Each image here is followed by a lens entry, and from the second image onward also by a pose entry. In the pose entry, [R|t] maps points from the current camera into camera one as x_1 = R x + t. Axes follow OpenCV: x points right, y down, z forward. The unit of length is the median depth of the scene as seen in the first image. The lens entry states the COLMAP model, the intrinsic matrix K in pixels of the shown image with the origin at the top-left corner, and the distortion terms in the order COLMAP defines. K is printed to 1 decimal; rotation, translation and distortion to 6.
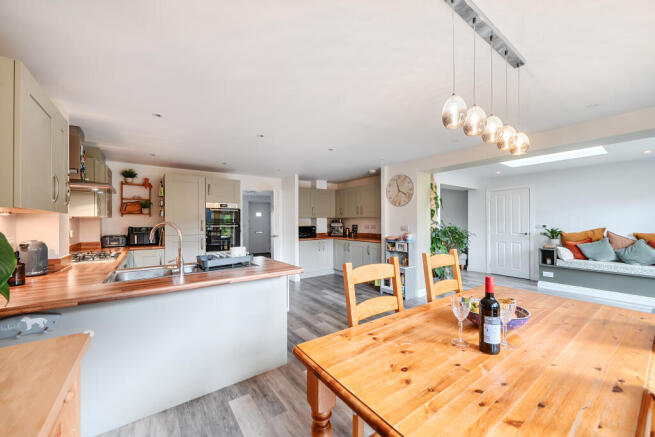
lens RADIAL K [[248.6, 0, 317.5], [0, 248.6, 217.0], [0, 0, 1]] dist [-0.002121, -0.000199]
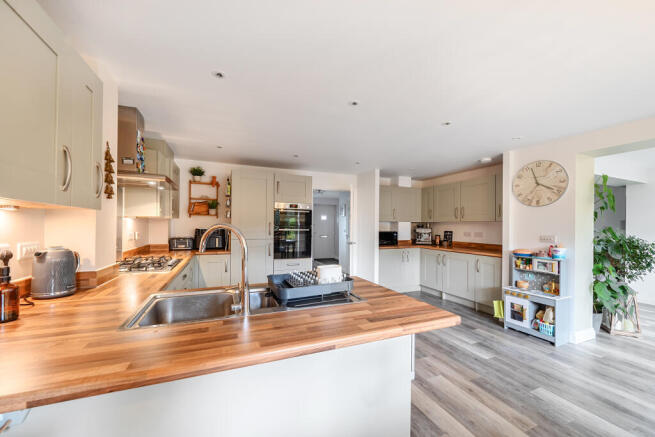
lens RADIAL K [[241.8, 0, 325.1], [0, 241.8, 220.9], [0, 0, 1]] dist [-0.001057, -0.000122]
pose [[0.980682, 0.012228, -0.195225, -0.113451], [-0.012369, 0.999923, 0.000496, 0.003889], [0.195216, 0.001928, 0.980758, 0.212534]]
